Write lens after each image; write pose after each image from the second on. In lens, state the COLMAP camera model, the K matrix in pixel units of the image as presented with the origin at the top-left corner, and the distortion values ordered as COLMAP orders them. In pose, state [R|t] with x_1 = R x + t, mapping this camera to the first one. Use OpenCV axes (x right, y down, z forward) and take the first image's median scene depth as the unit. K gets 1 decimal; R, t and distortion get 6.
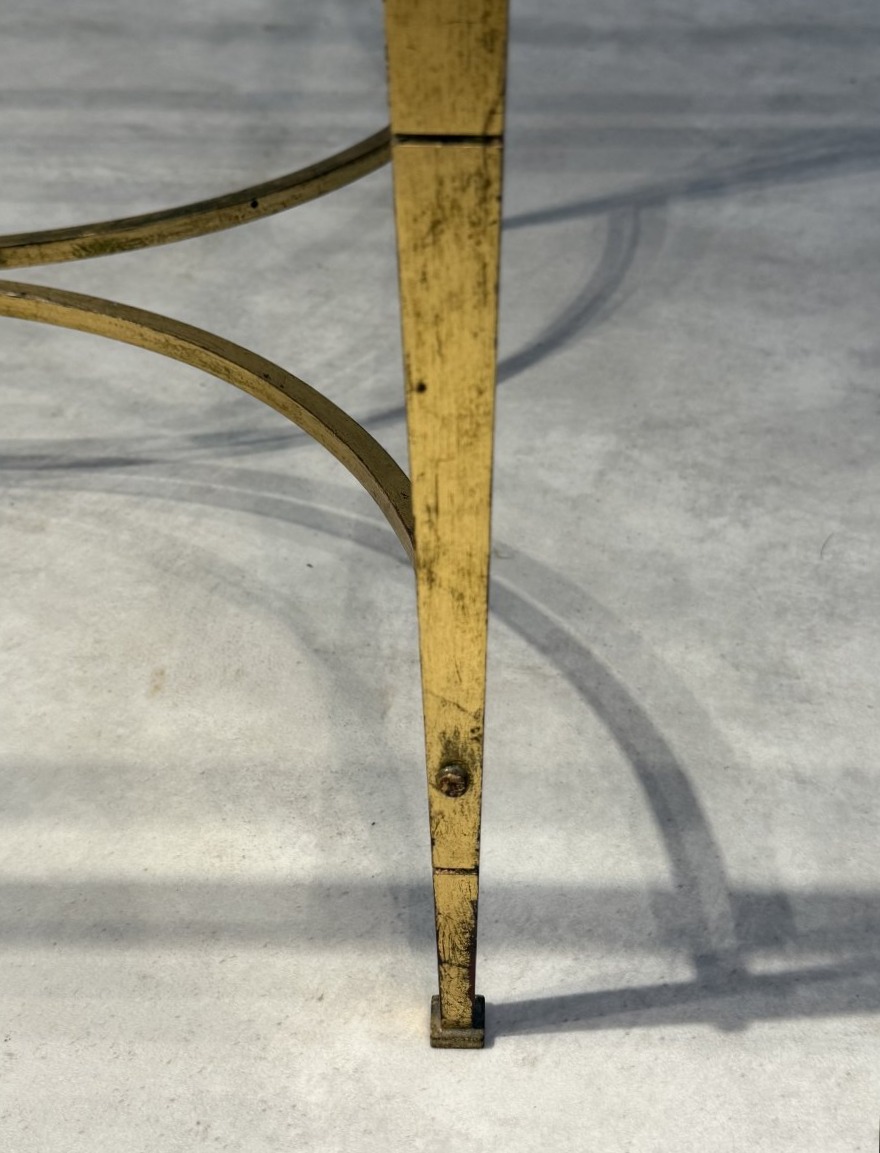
lens RADIAL K [[1581.7, 0, 439.4], [0, 1581.7, 552.6], [0, 0, 1]] dist [0.238780, -0.693455]
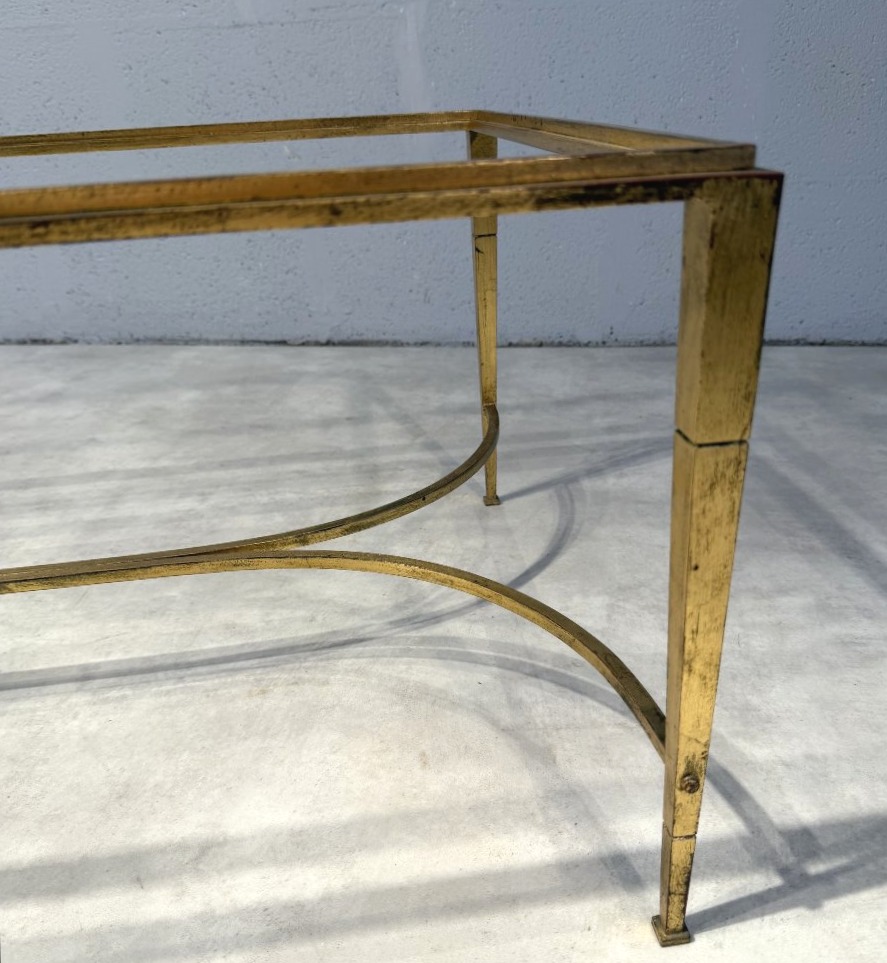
lens RADIAL K [[830.6, 0, 443.5], [0, 830.6, 481.5], [0, 0, 1]] dist [0.125869, -0.214992]
pose [[0.986691, -0.099875, 0.128322, -0.257820], [0.126673, 0.966911, -0.221445, -0.010086], [-0.101959, 0.234753, 0.966693, 0.005228]]
